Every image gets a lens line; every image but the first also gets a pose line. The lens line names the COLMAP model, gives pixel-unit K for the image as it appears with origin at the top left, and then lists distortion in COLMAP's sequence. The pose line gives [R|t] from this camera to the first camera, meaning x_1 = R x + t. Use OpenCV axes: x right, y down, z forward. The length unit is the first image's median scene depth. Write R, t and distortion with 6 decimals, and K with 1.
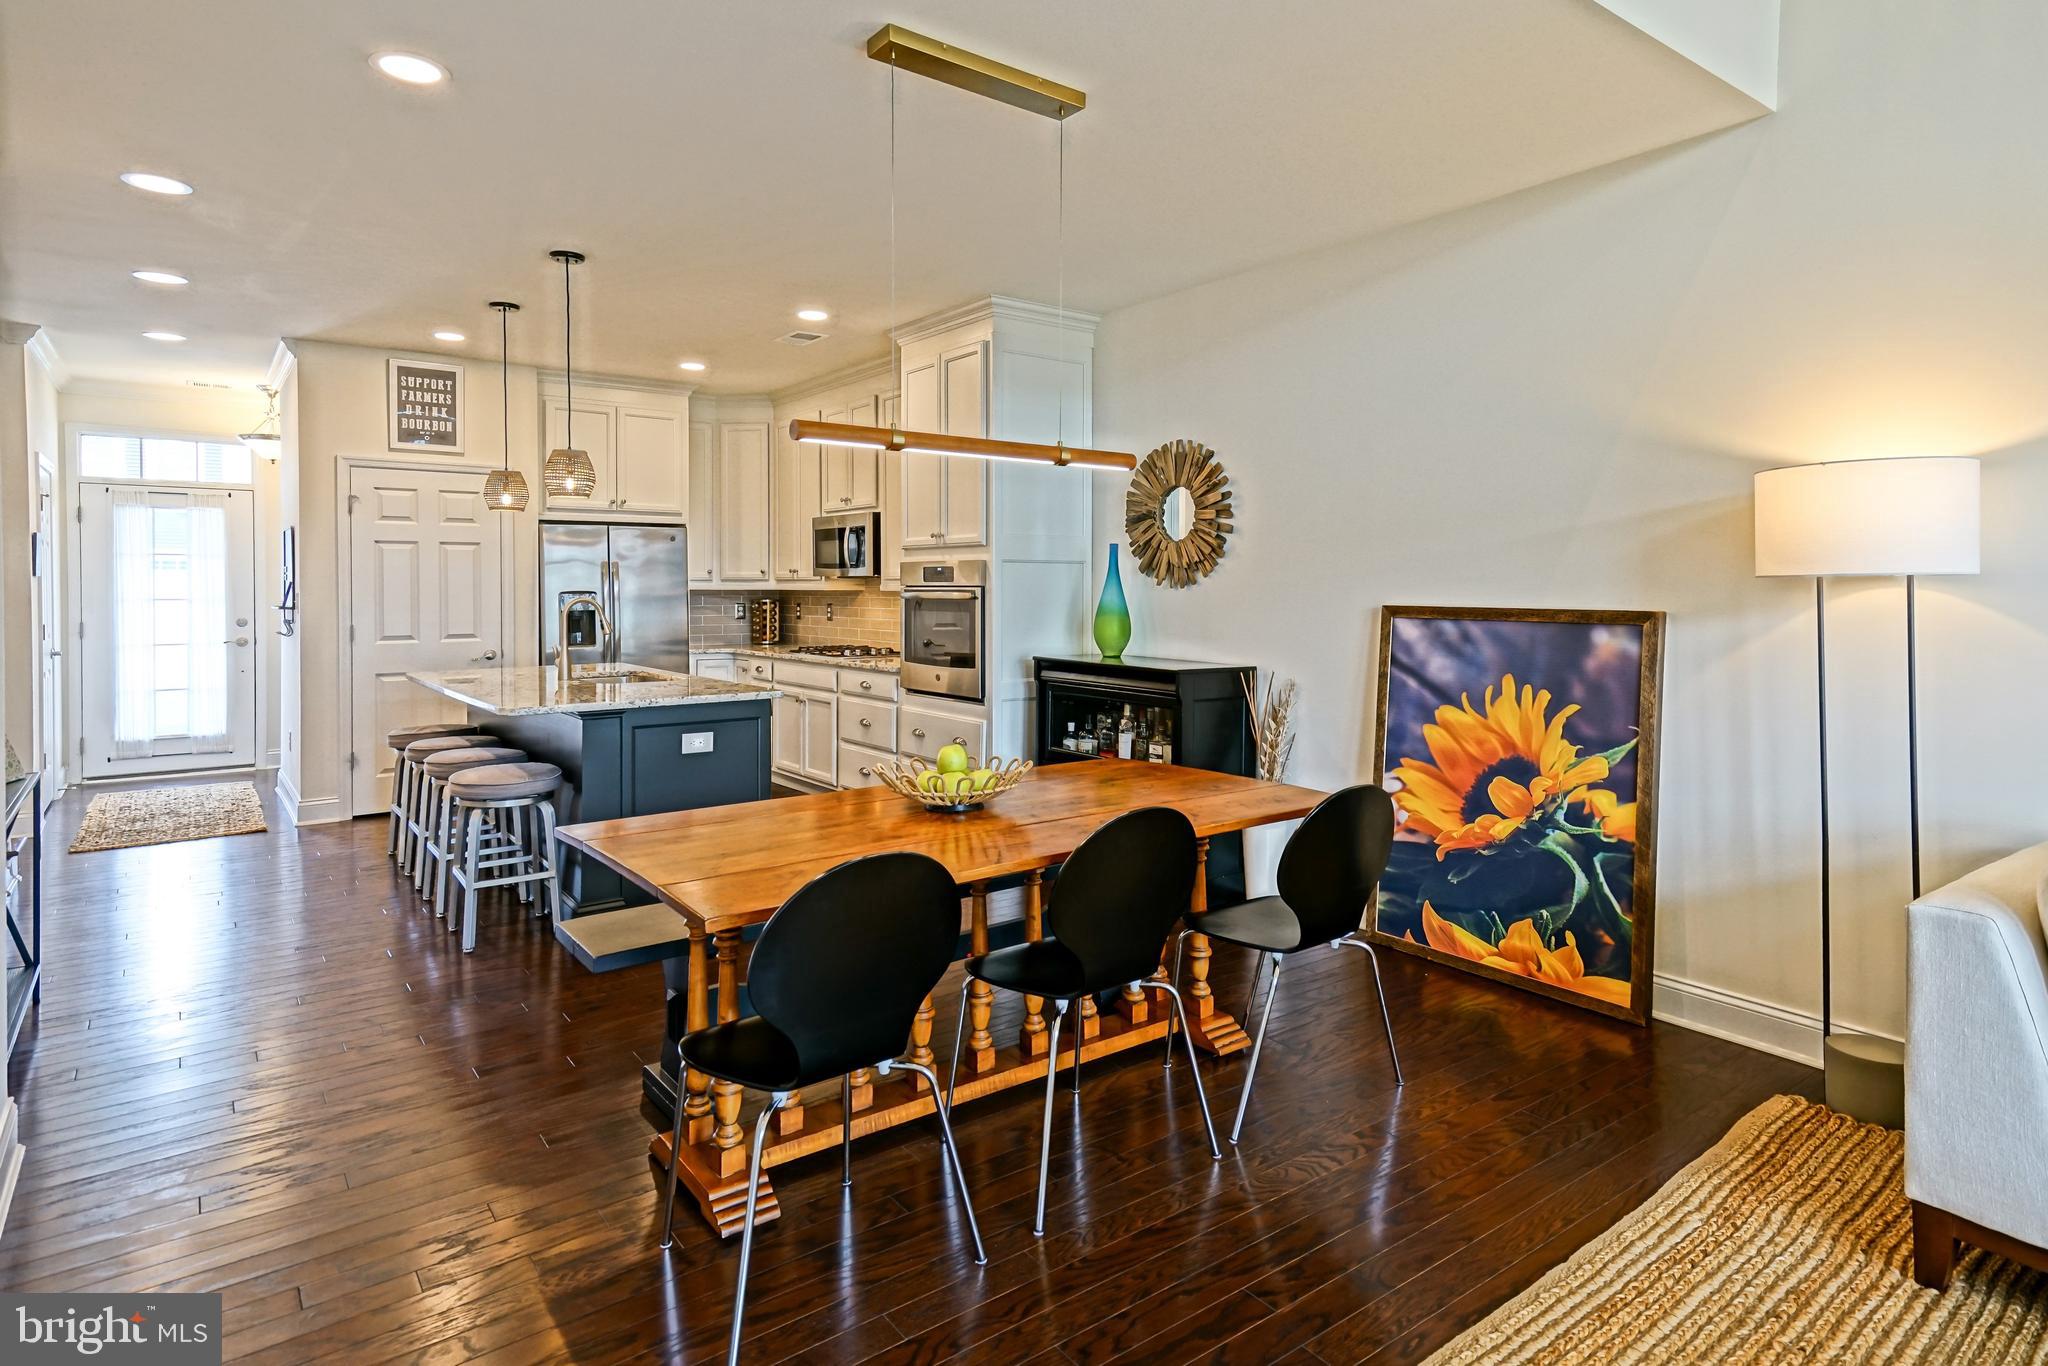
lens RADIAL K [[1016.4, 0, 1089.9], [0, 1016.4, 595.4], [0, 0, 1]] dist [0.032010, -0.000165]
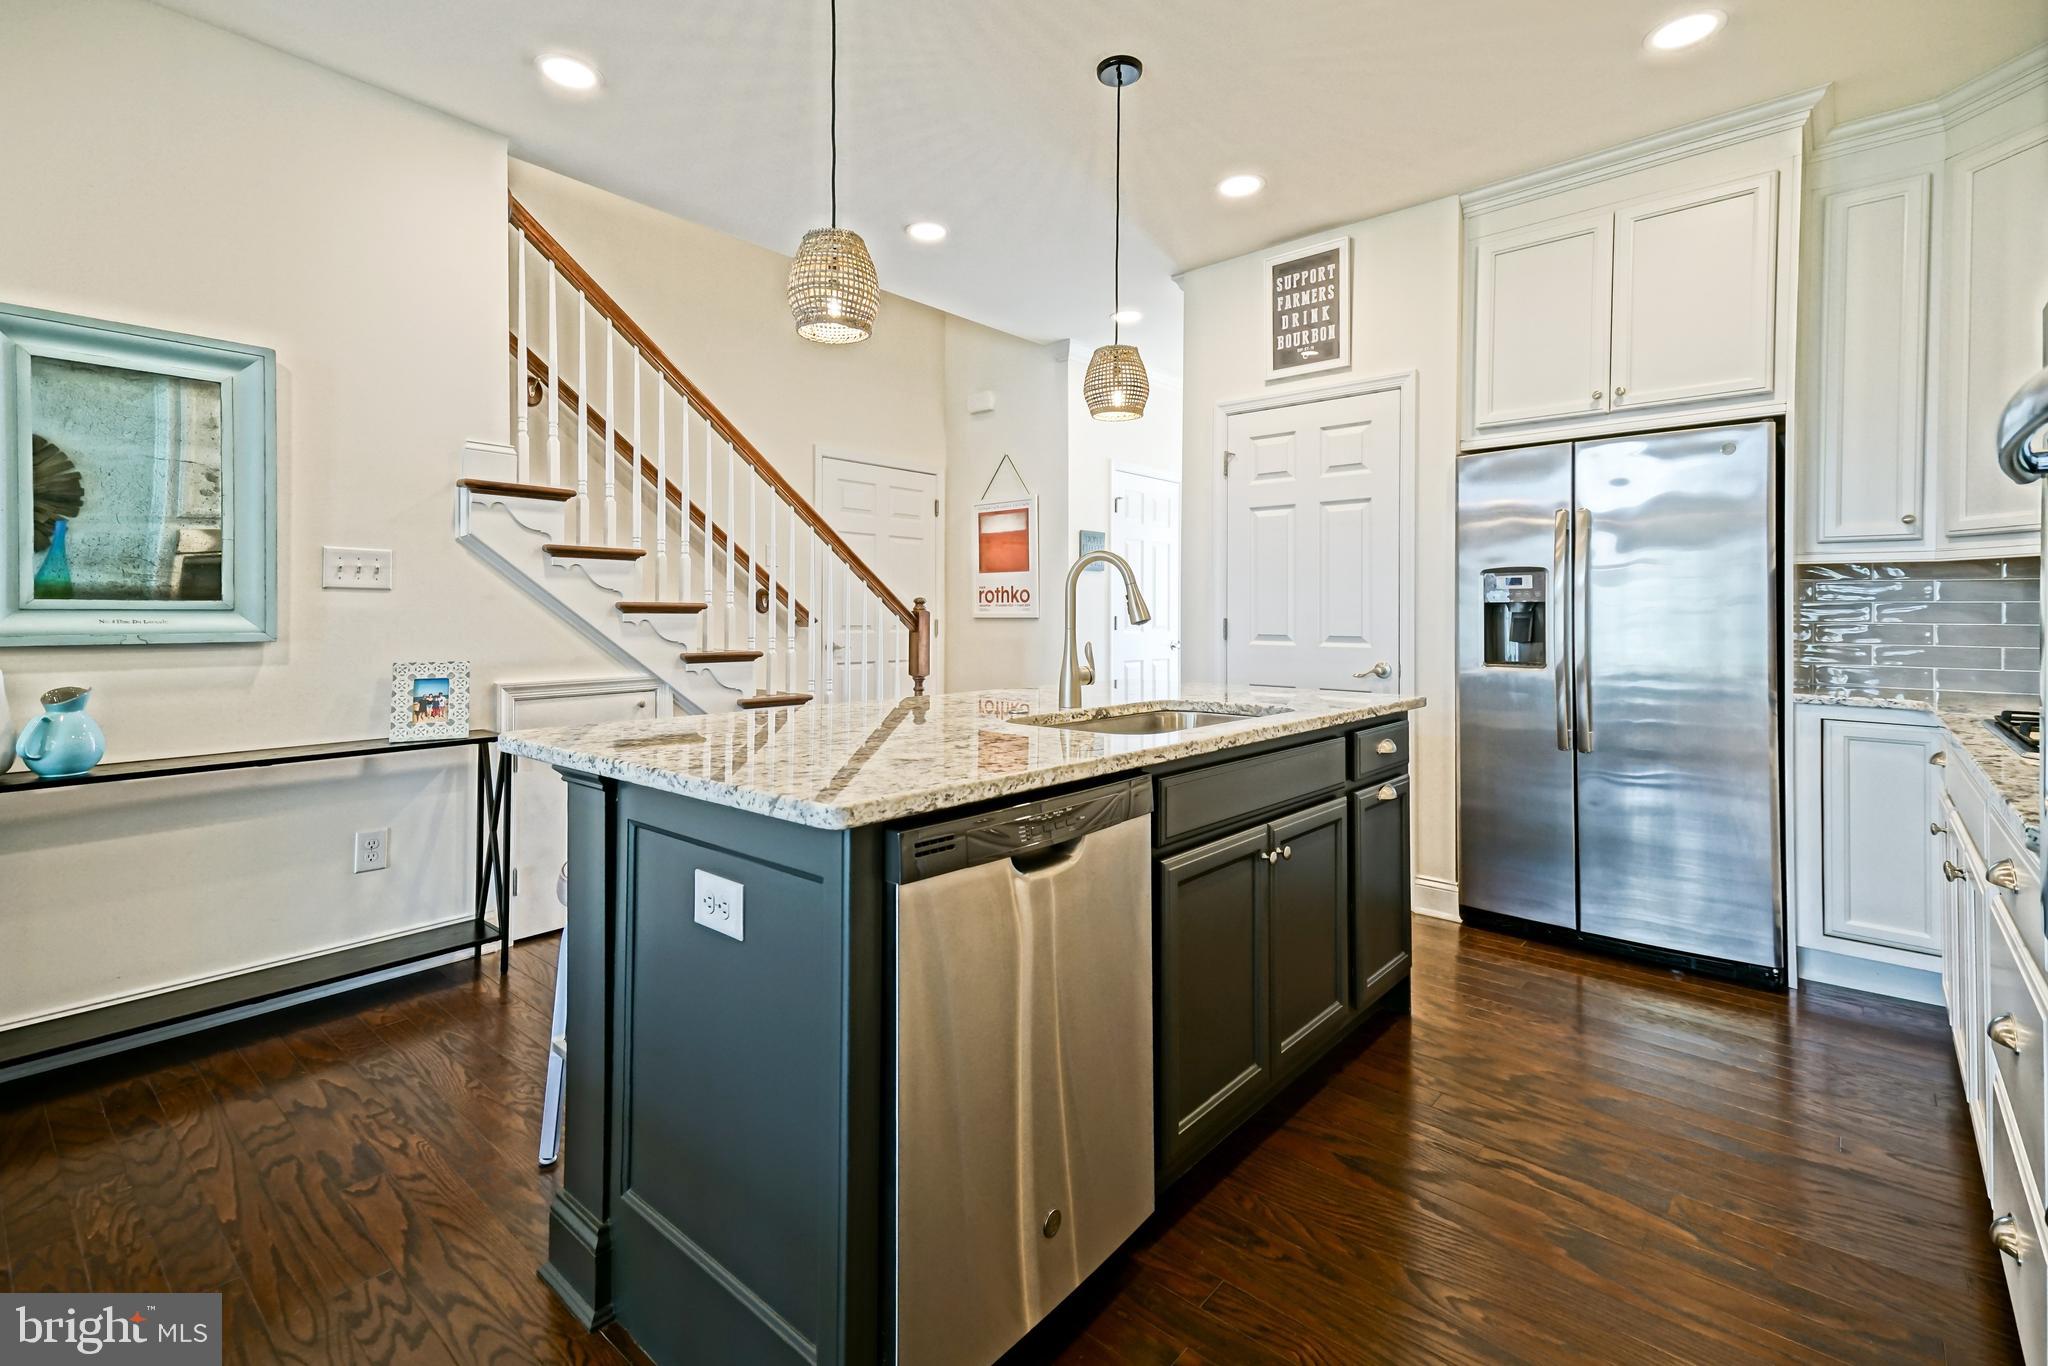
lens RADIAL K [[933.1, 0, 1020.6], [0, 933.1, 610.2], [0, 0, 1]] dist [0.040356, -0.000002]
pose [[0.135817, 0.000137, -0.990734, -0.031445], [-0.016060, 0.999869, -0.002064, 0.030270], [0.990604, 0.016191, 0.135801, 0.804517]]
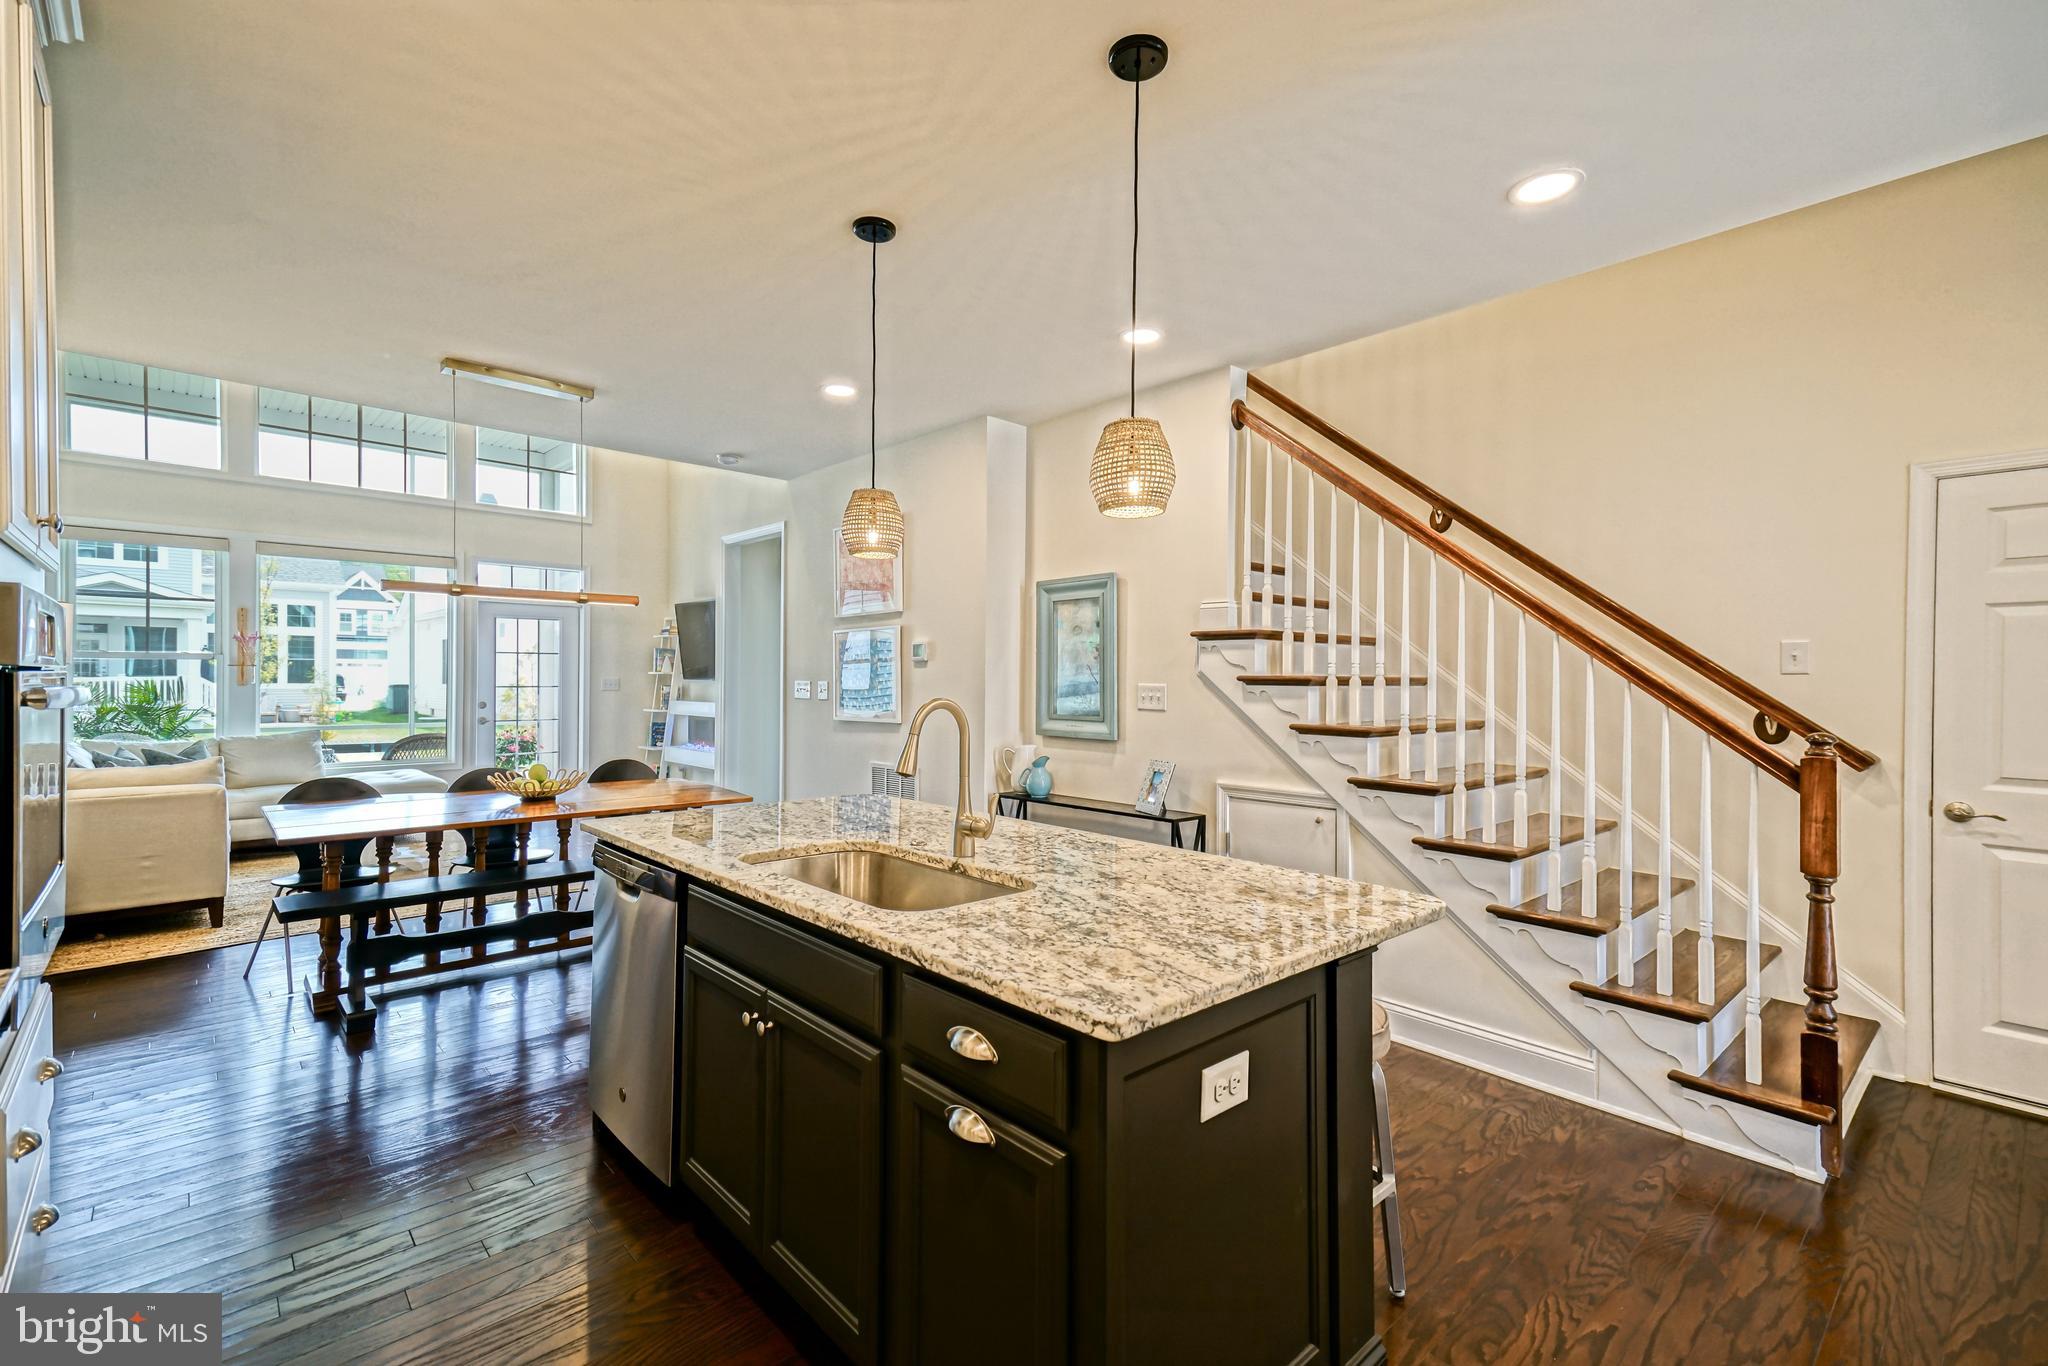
lens RADIAL K [[940.7, 0, 1024.0], [0, 940.7, 683.0], [0, 0, 1]] dist [0.080971, -0.000072]
pose [[-0.999961, -0.004395, -0.007614, -0.490703], [-0.004534, 0.999821, 0.018351, -0.015544], [0.007532, 0.018385, -0.999803, 1.335024]]
